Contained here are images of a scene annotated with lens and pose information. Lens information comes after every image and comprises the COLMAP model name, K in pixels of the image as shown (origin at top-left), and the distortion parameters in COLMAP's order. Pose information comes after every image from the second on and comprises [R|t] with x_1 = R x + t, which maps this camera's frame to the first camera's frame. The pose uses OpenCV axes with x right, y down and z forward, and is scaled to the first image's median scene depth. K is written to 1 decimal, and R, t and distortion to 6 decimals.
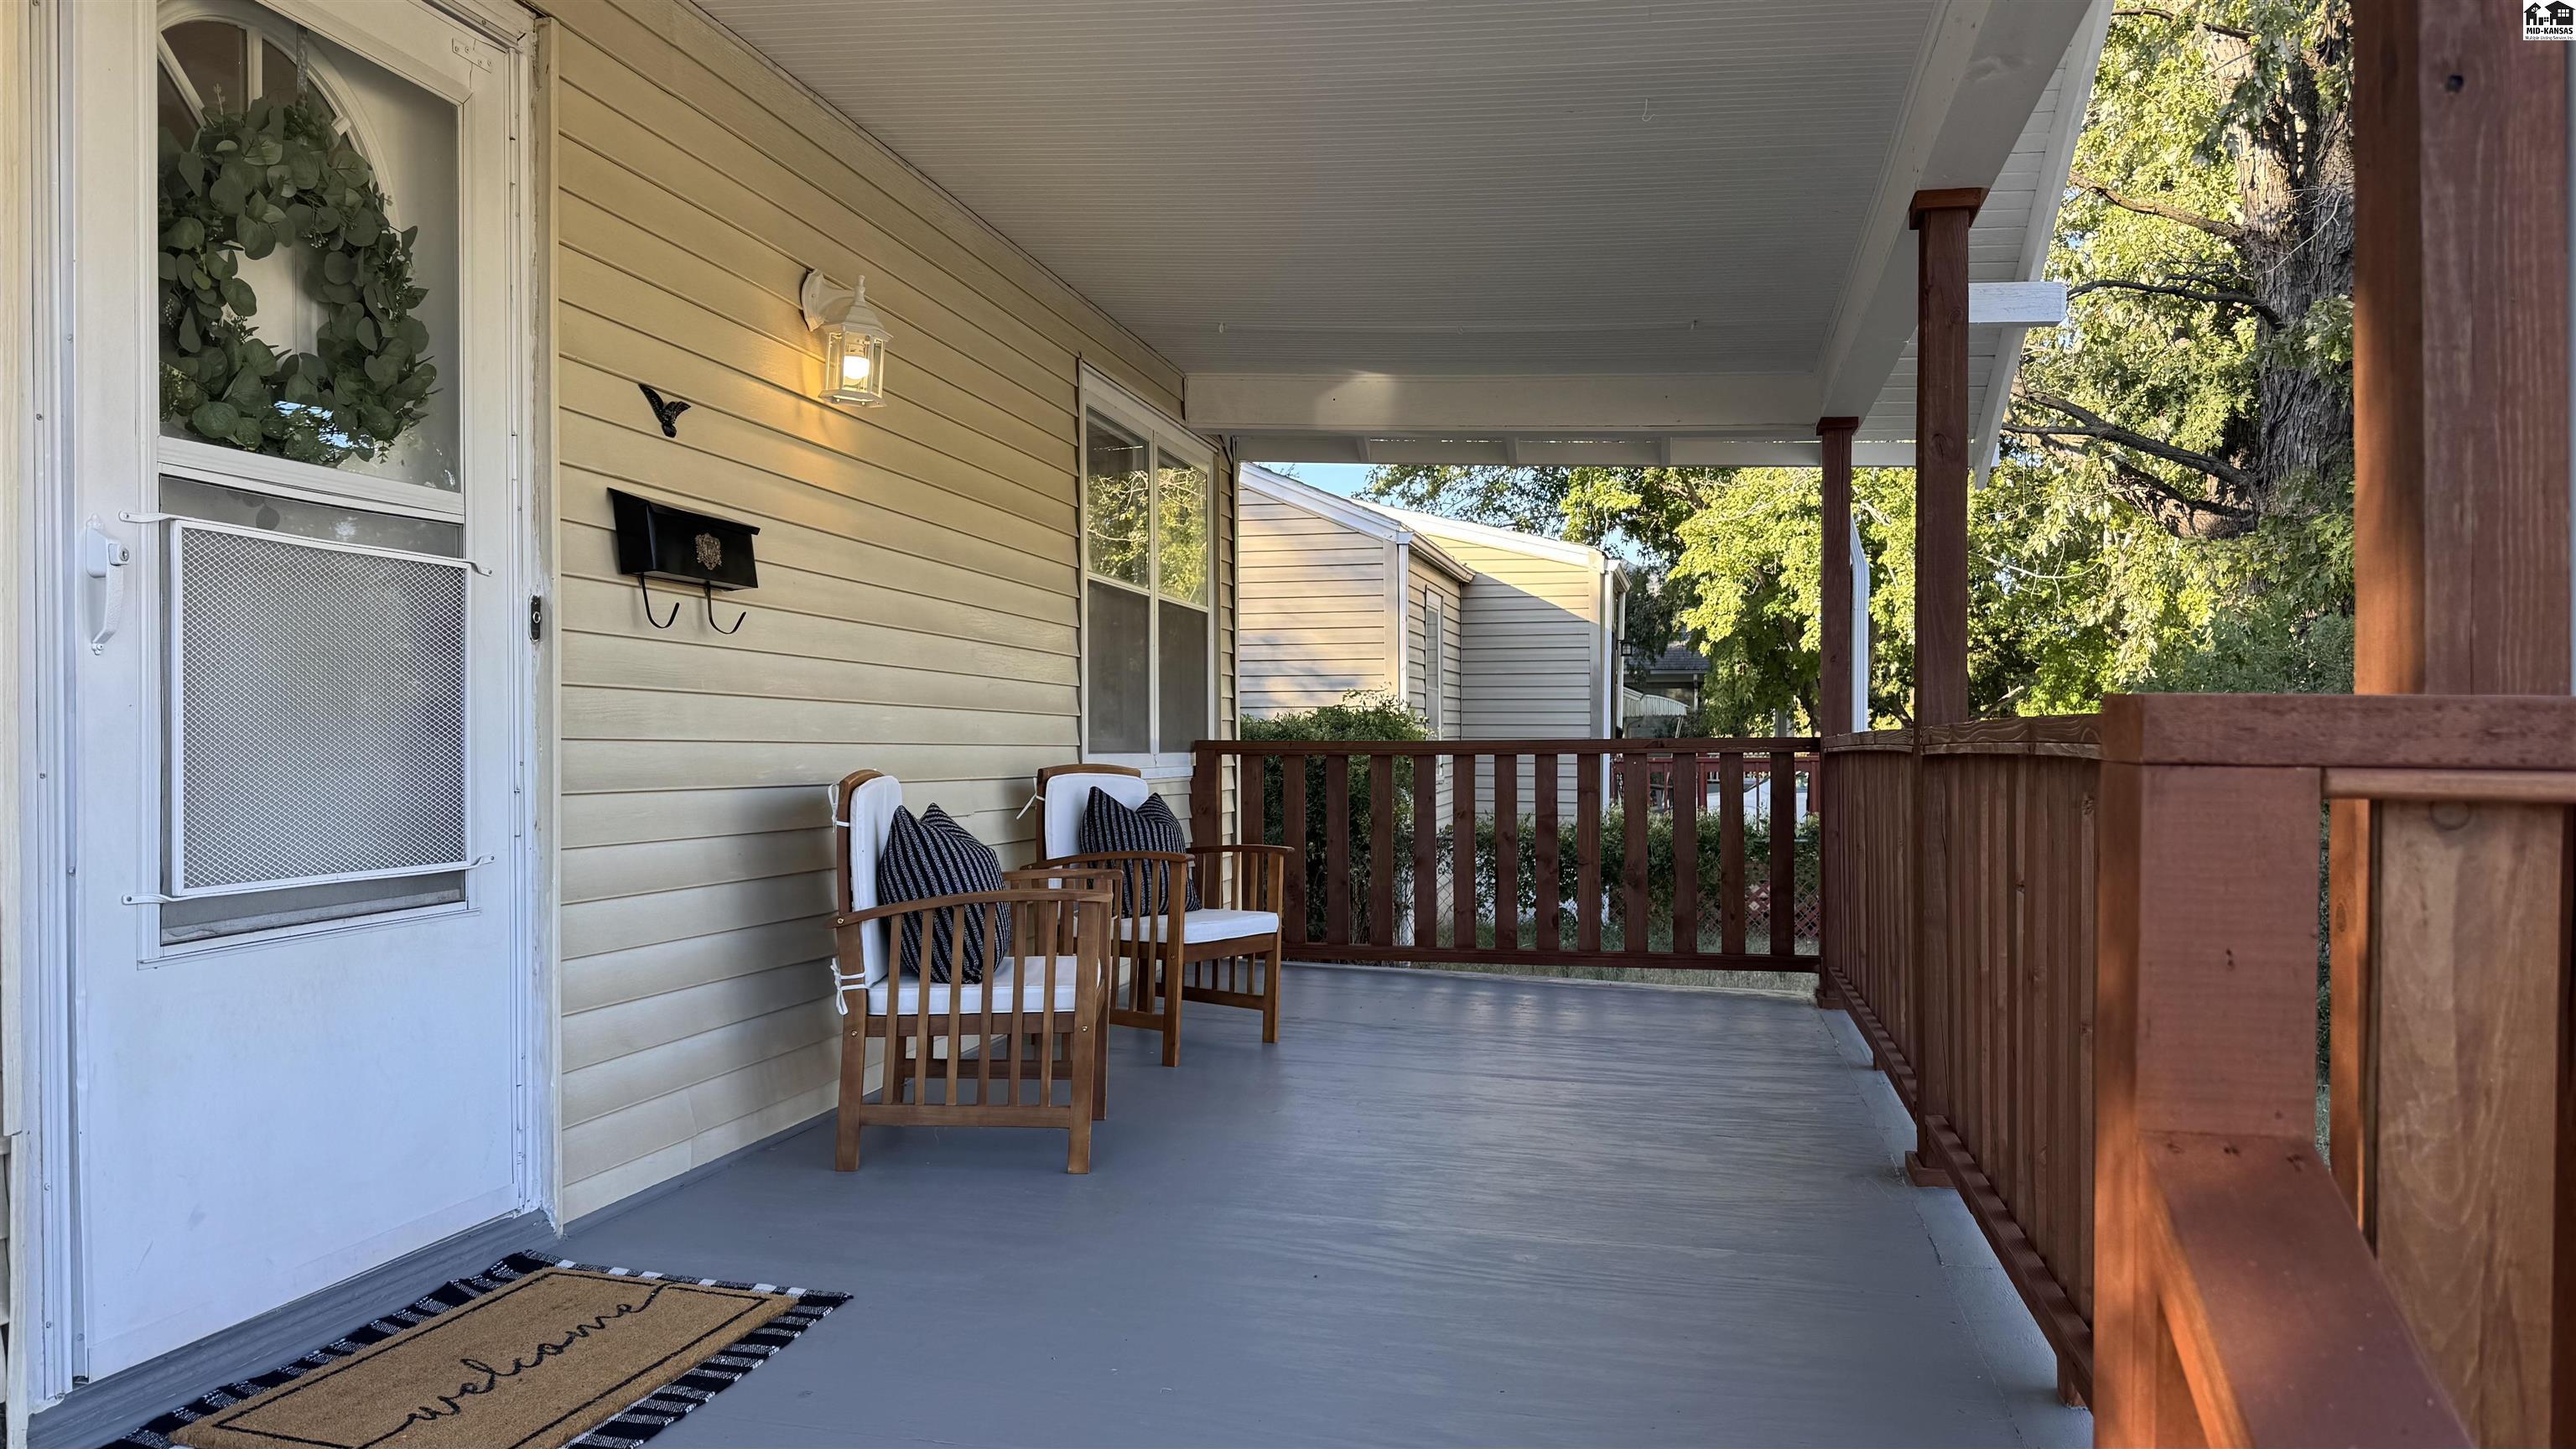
lens RADIAL K [[1760.0, 0, 1288.0], [0, 1760.0, 724.5], [0, 0, 1]] dist [0.072766, -0.001054]
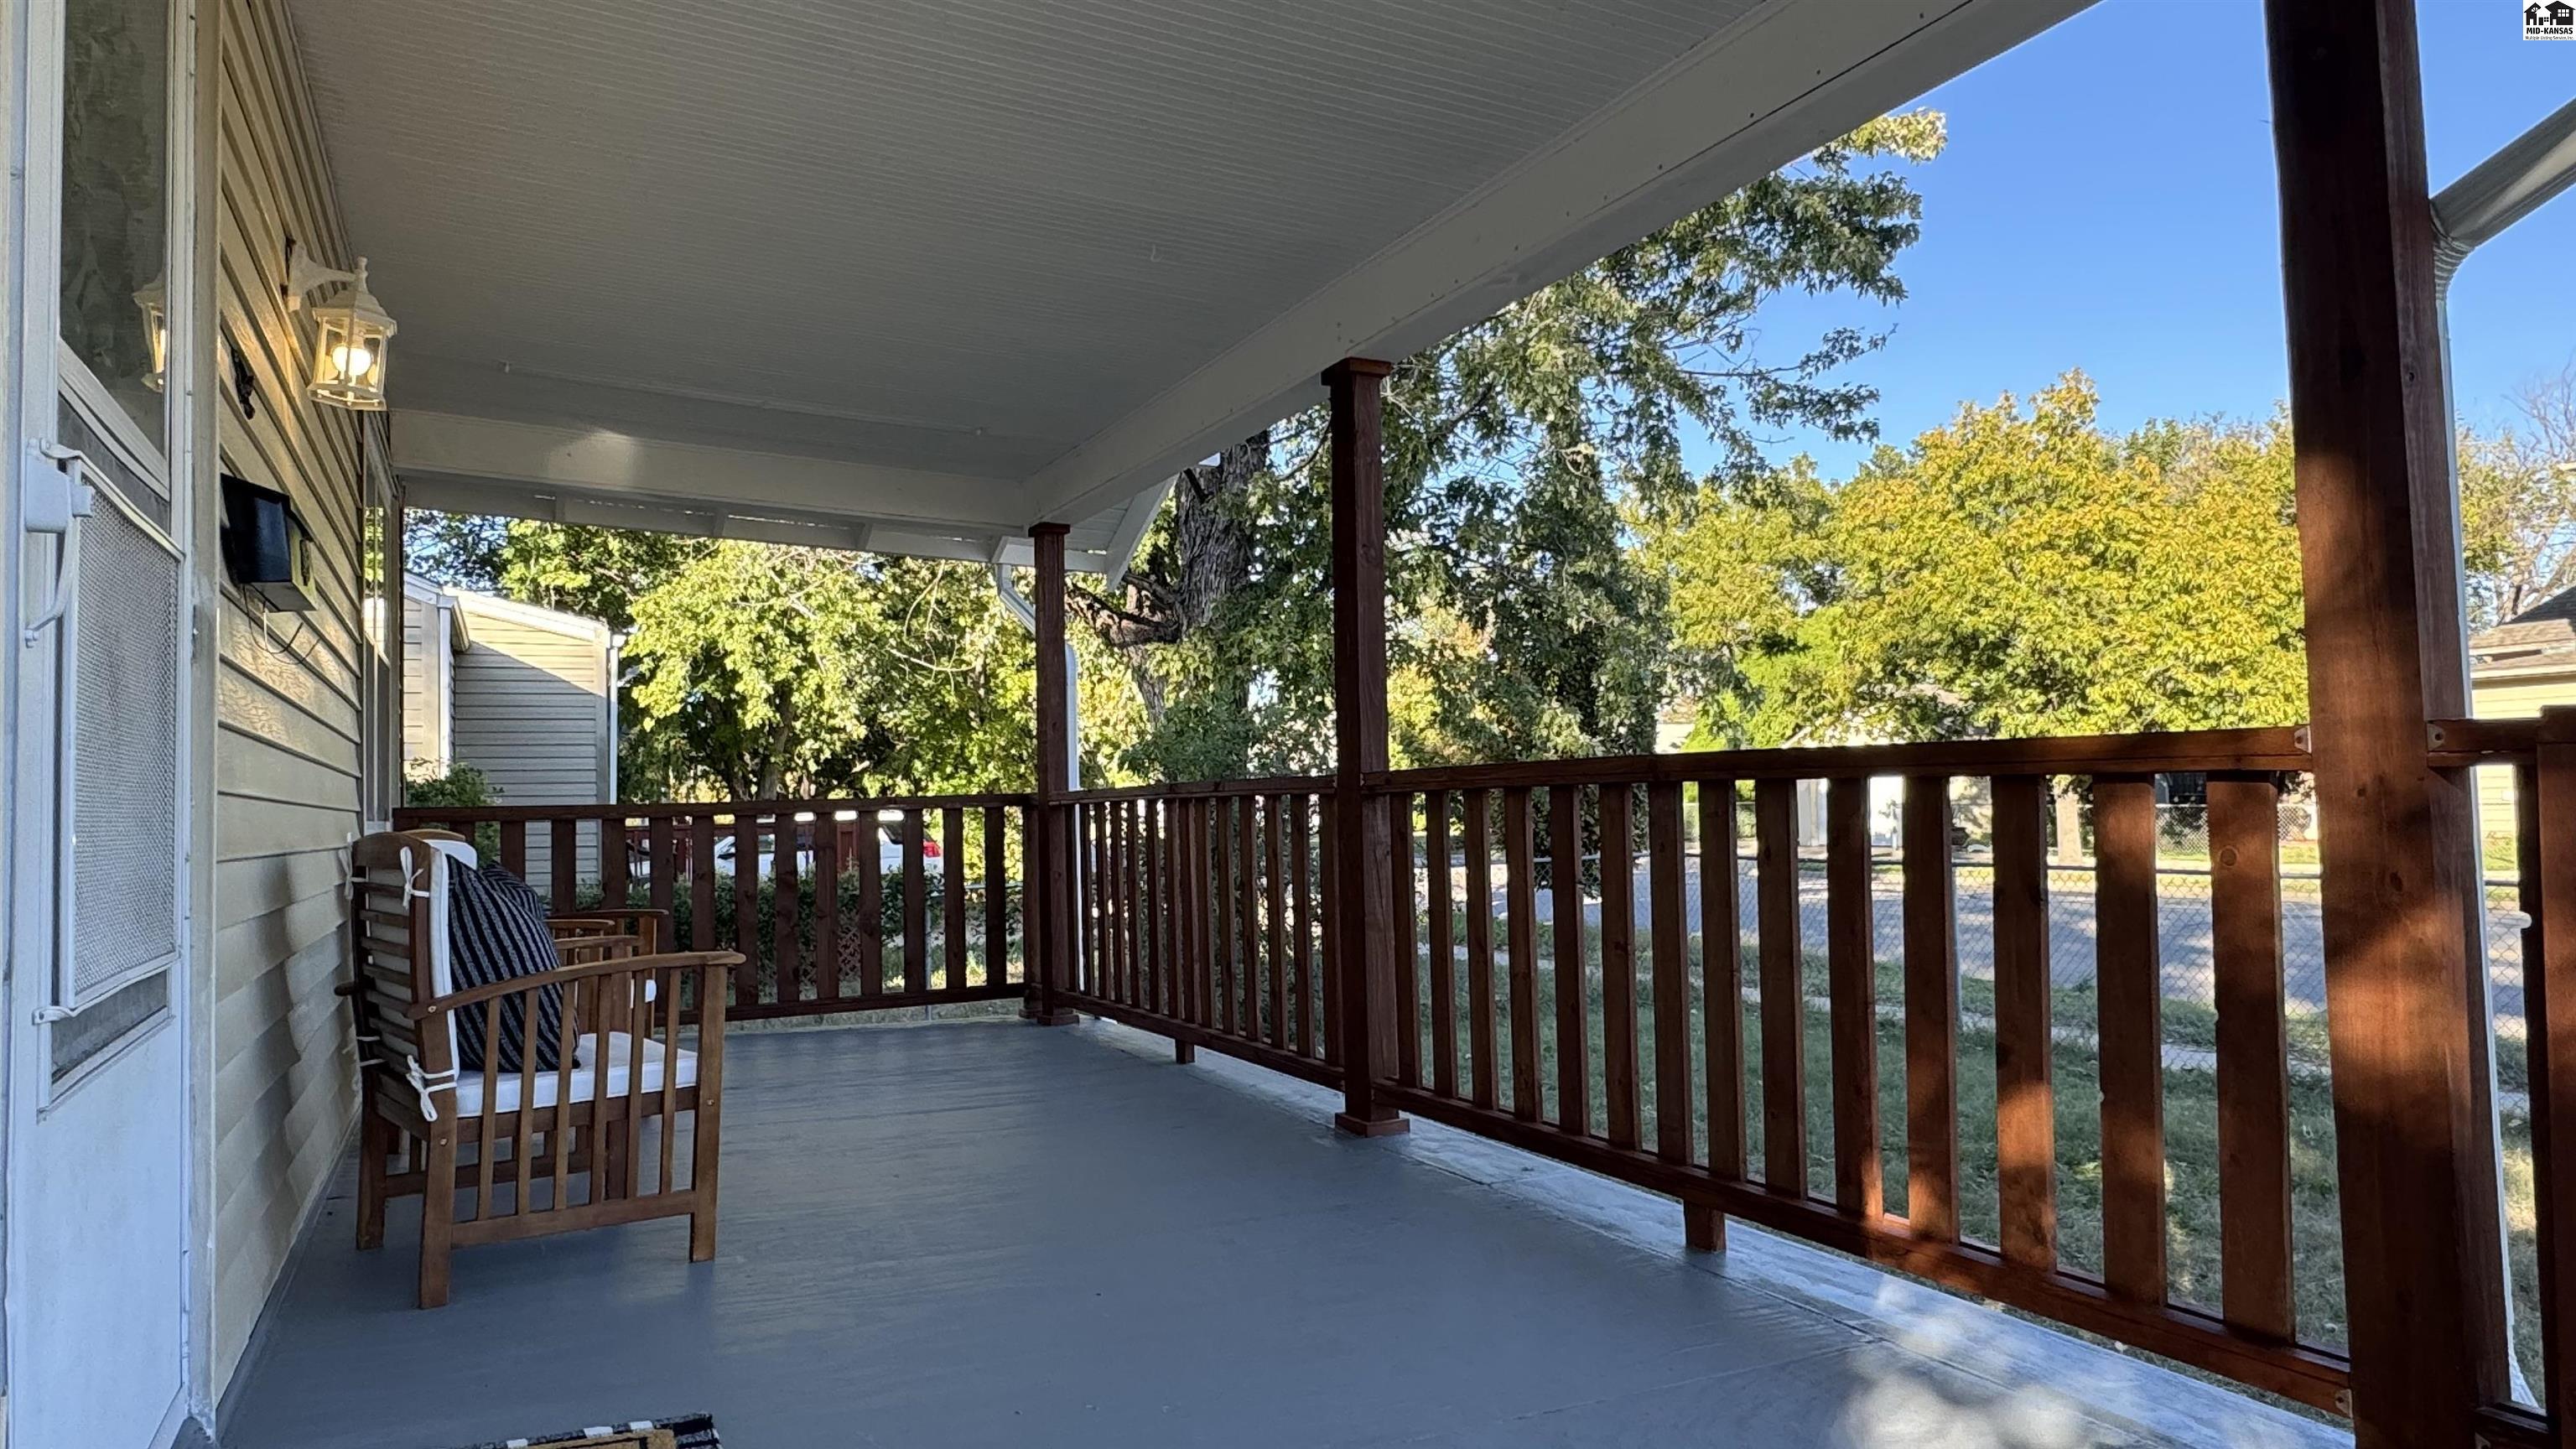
lens RADIAL K [[1583.0, 0, 1288.0], [0, 1583.0, 724.5], [0, 0, 1]] dist [-0.054041, -0.000098]
pose [[0.771227, 0.012288, 0.636442, -0.173385], [0.017471, 0.999028, -0.040460, 0.005484], [-0.636321, 0.042324, 0.770263, 0.071671]]
